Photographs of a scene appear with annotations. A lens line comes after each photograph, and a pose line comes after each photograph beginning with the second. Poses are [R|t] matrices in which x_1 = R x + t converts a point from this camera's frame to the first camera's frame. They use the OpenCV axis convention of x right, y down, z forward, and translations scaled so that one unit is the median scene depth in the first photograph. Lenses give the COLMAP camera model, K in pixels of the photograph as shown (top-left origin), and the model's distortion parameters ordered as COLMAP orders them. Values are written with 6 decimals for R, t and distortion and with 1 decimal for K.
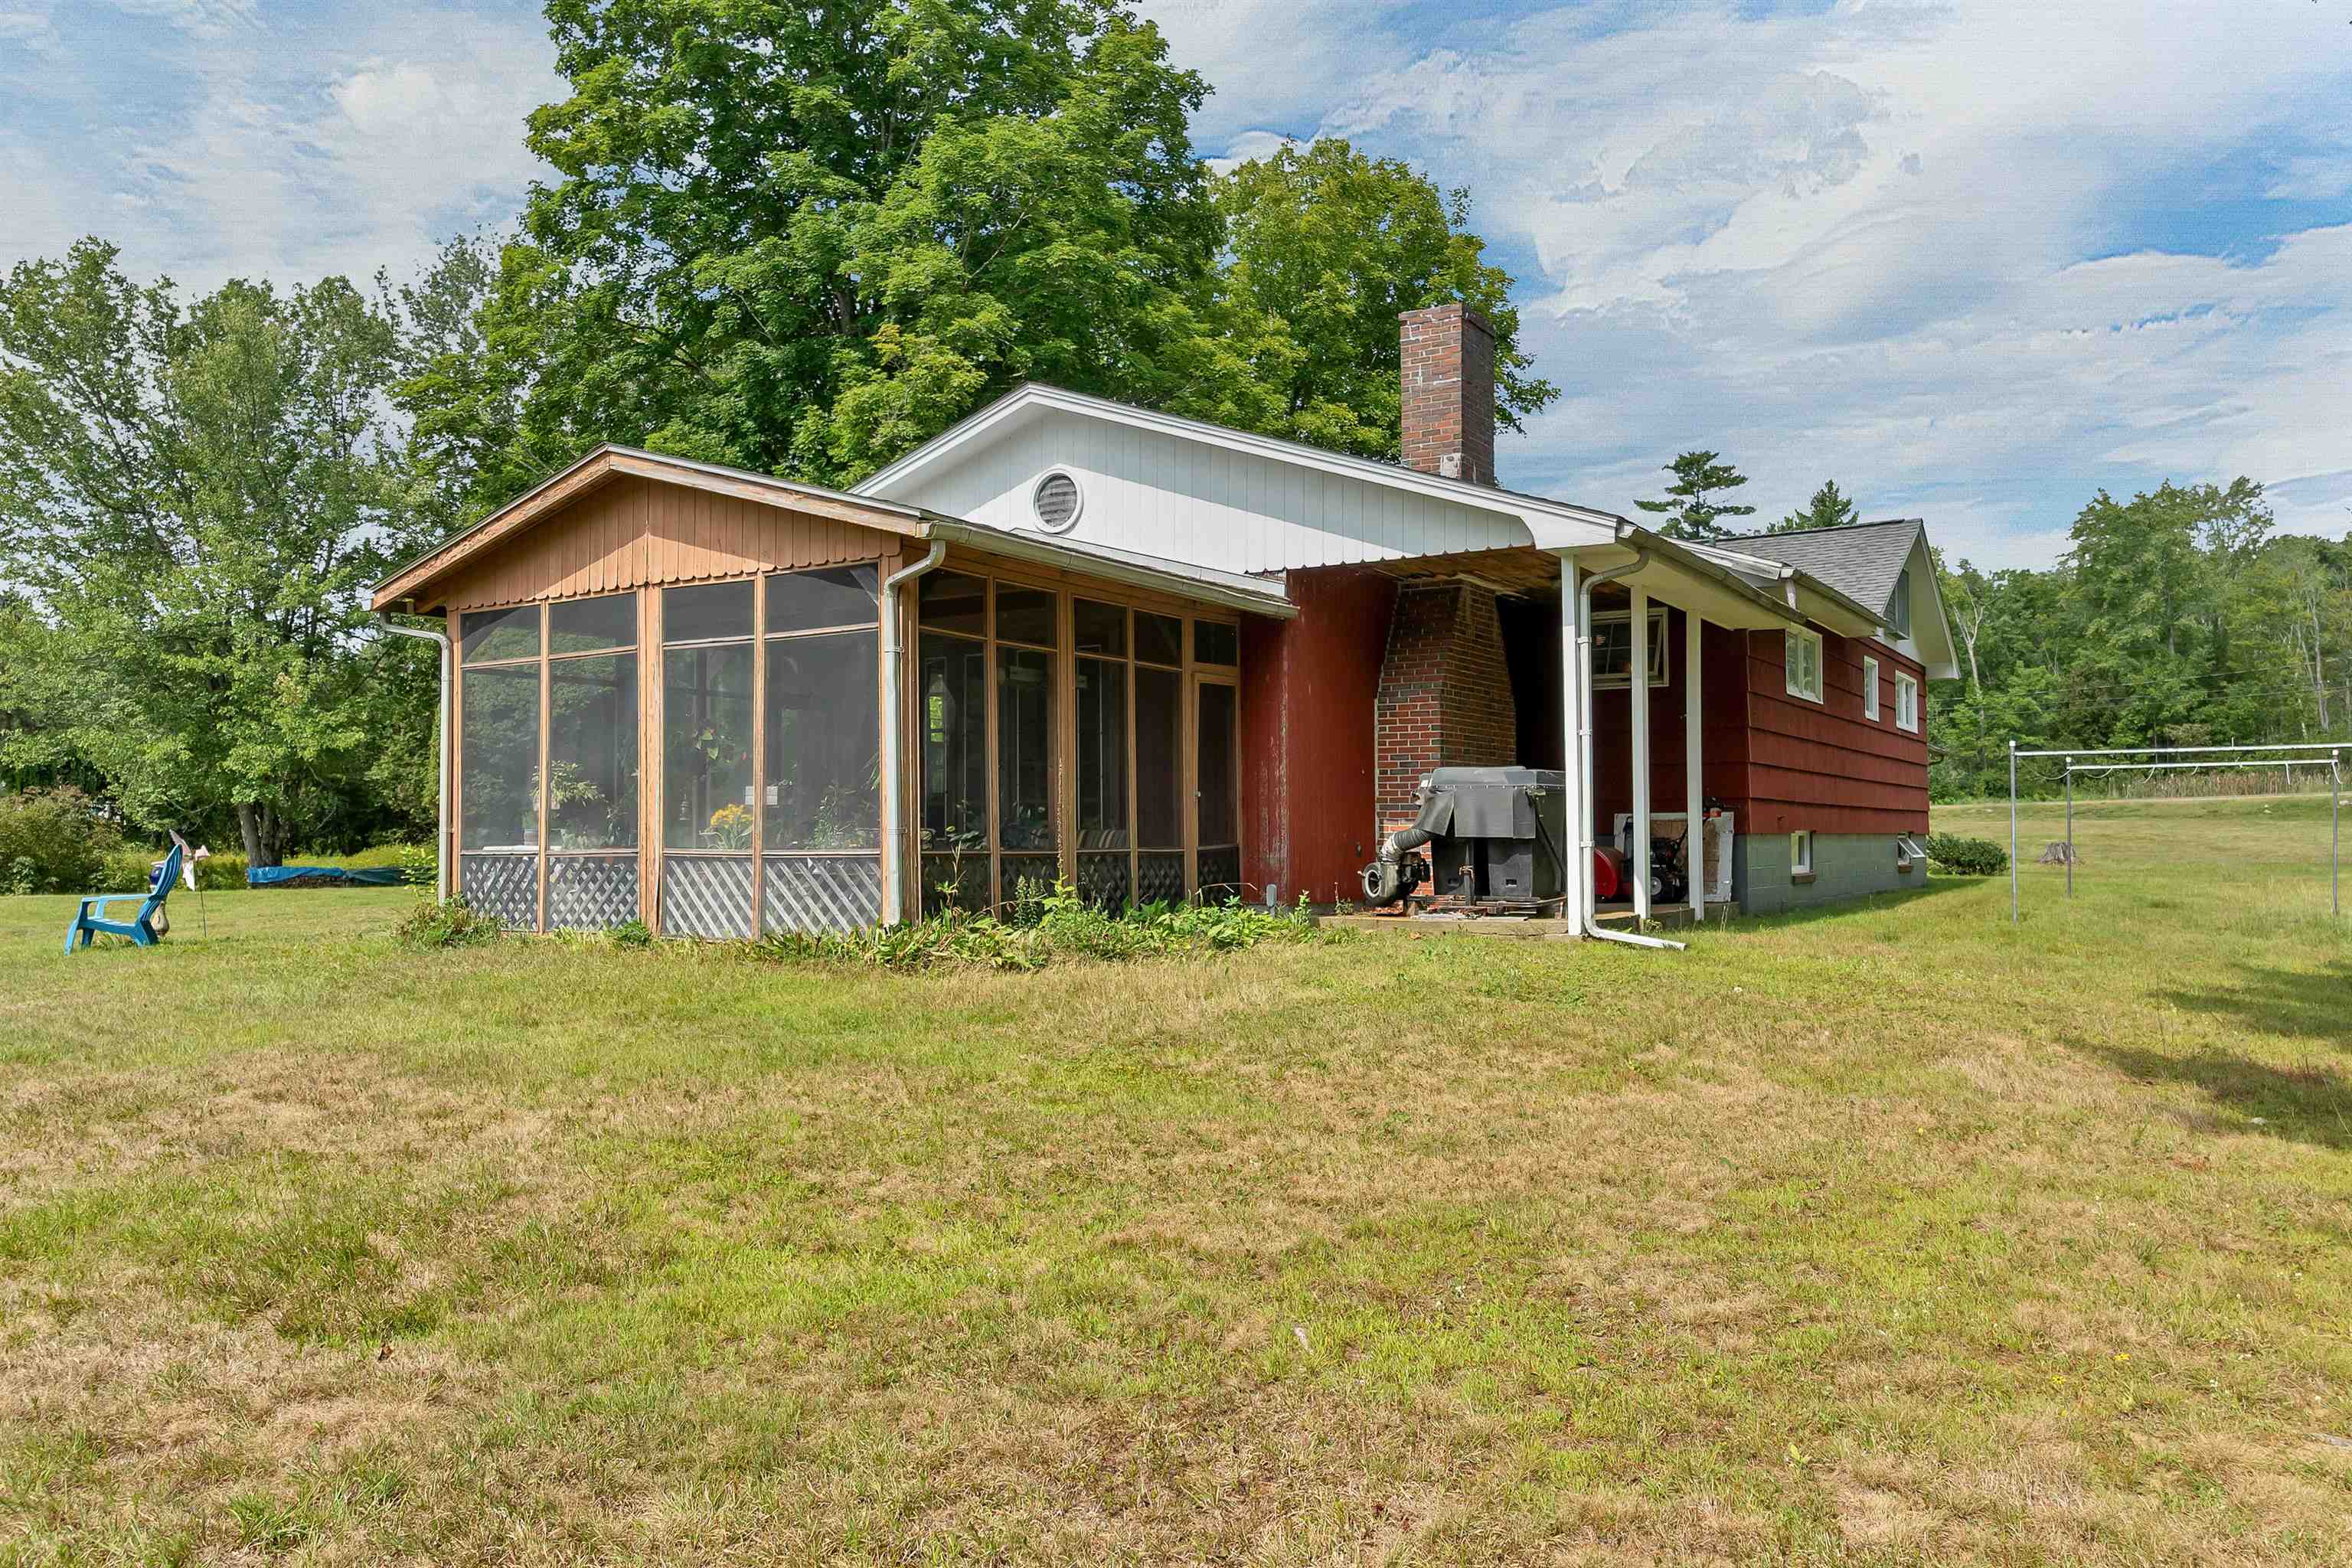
lens RADIAL K [[1668.1, 0, 1179.6], [0, 1668.1, 830.5], [0, 0, 1]] dist [-0.052323, 0.028794]
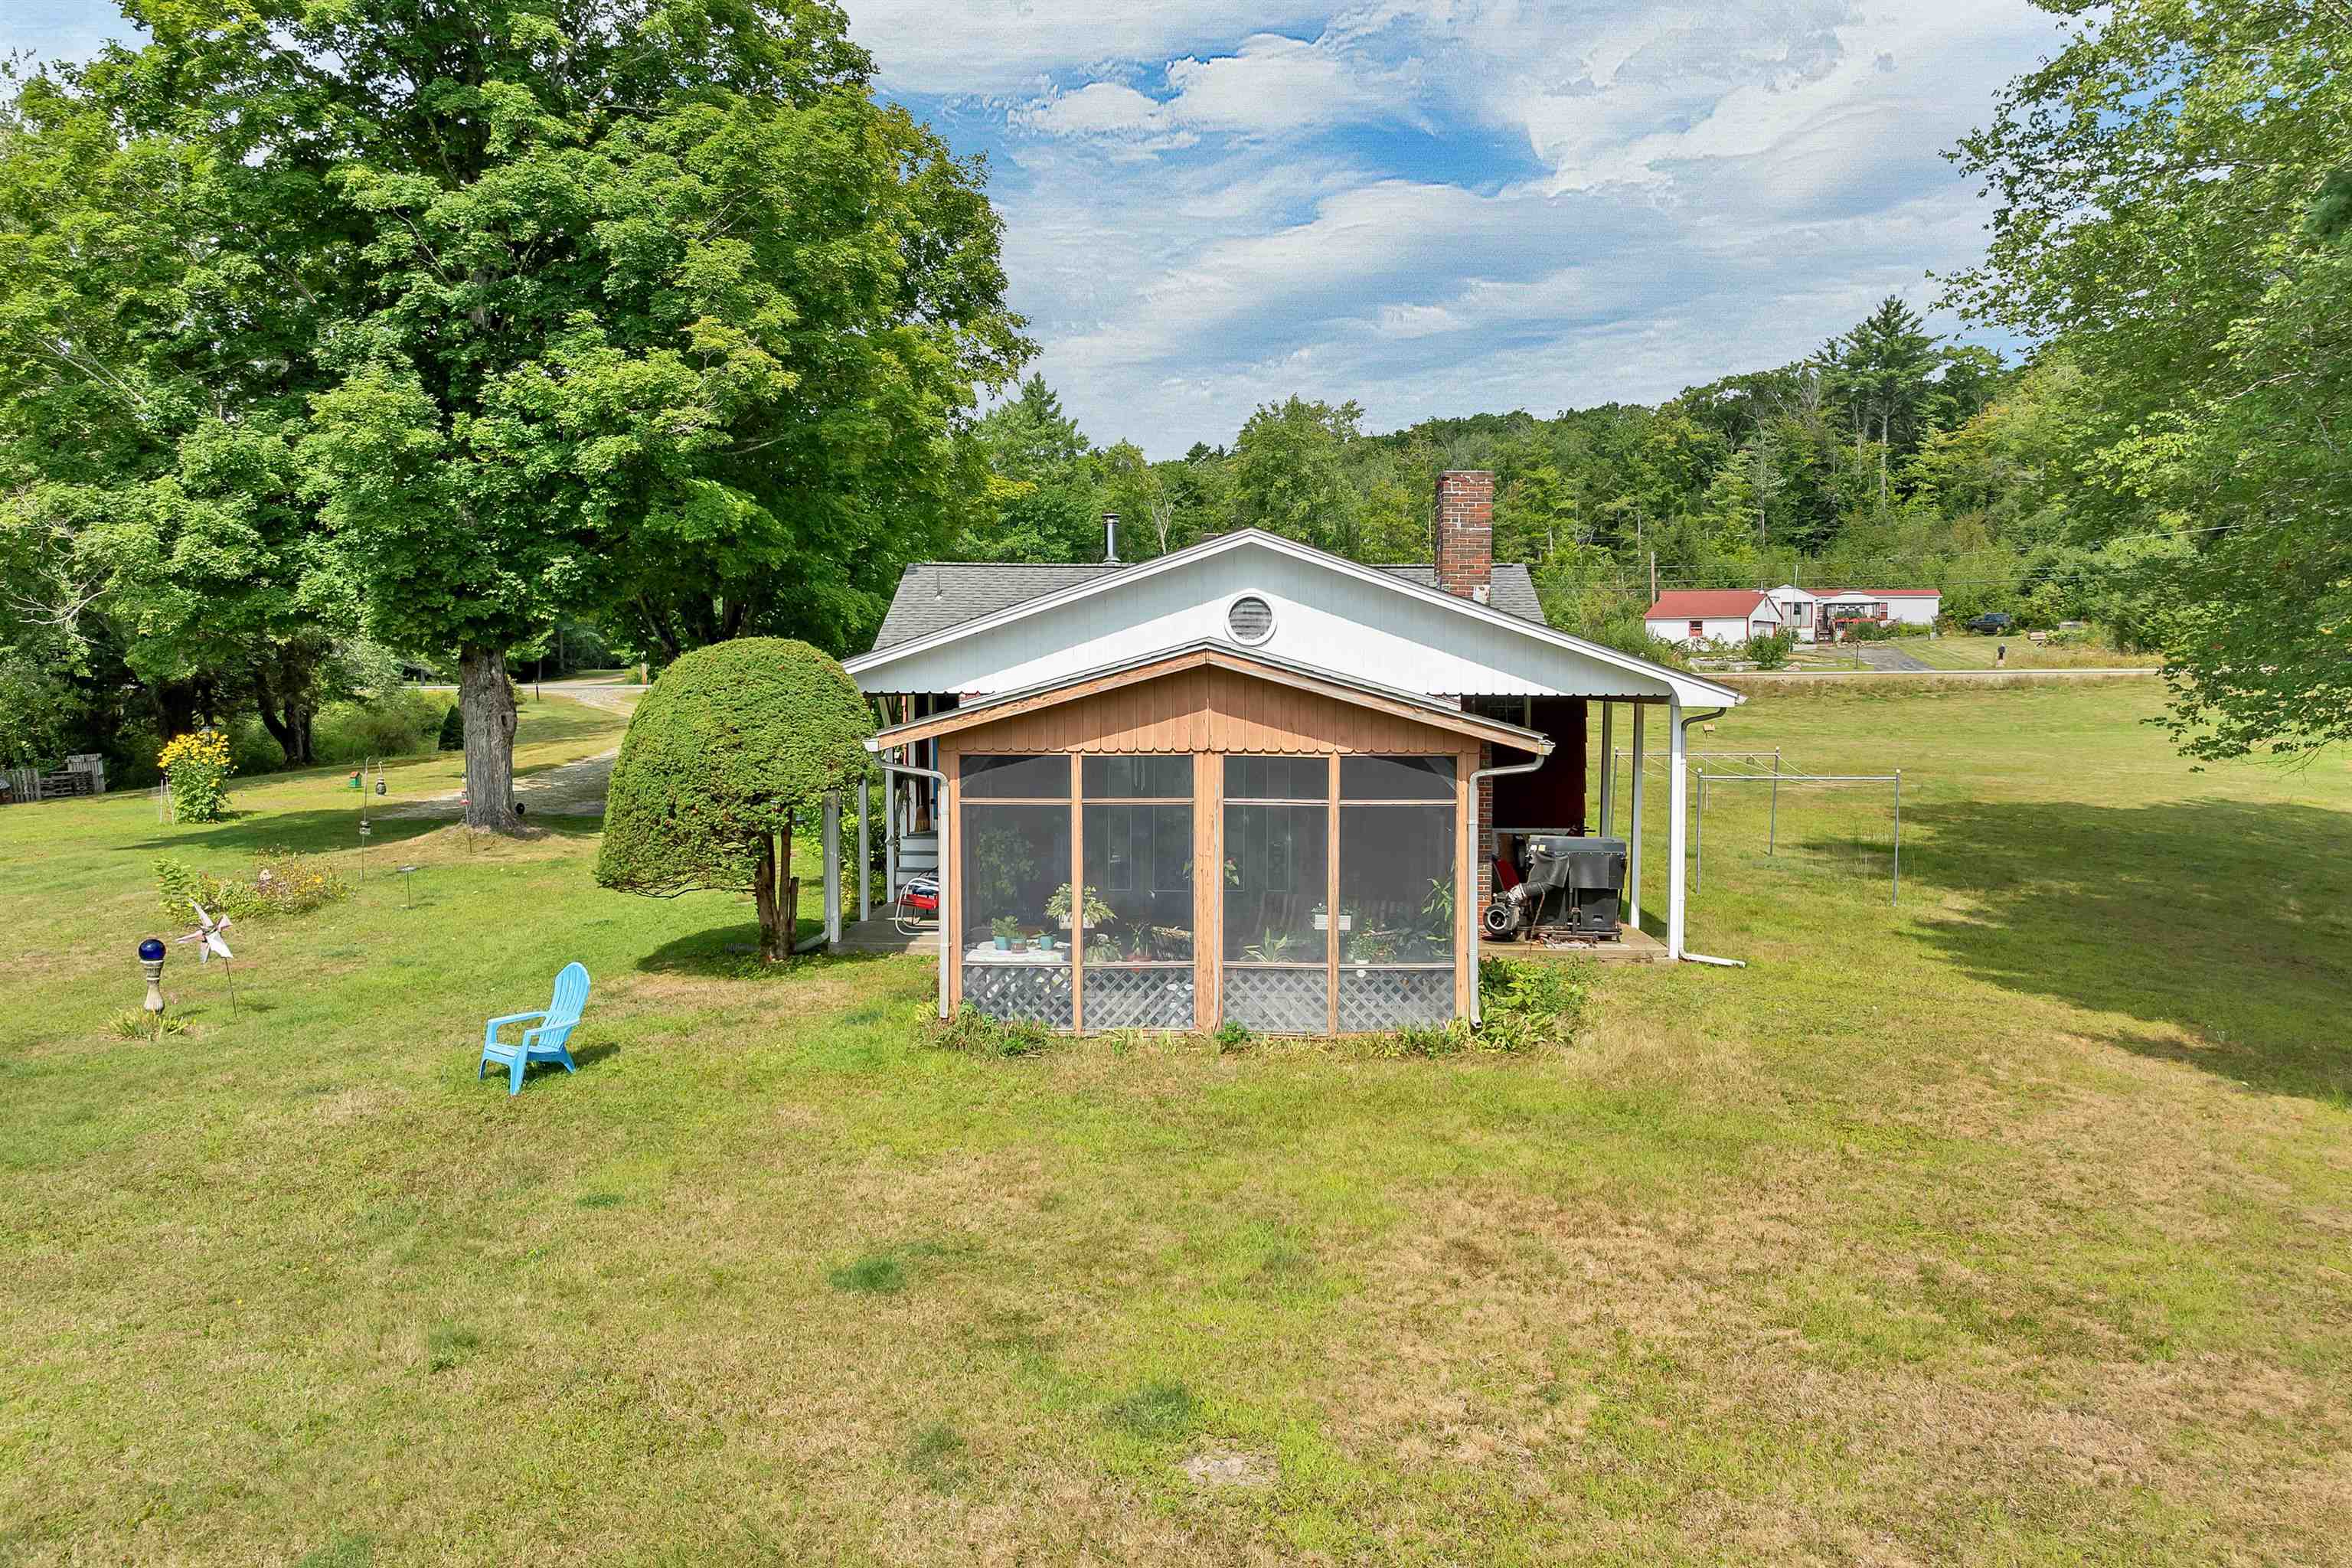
lens RADIAL K [[1668.1, 0, 1179.6], [0, 1668.1, 830.5], [0, 0, 1]] dist [-0.052323, 0.028794]
pose [[0.855388, -0.045550, 0.515982, -0.977124], [-0.007751, 0.994889, 0.100677, -0.213624], [-0.517930, -0.090117, 0.850663, -0.040408]]
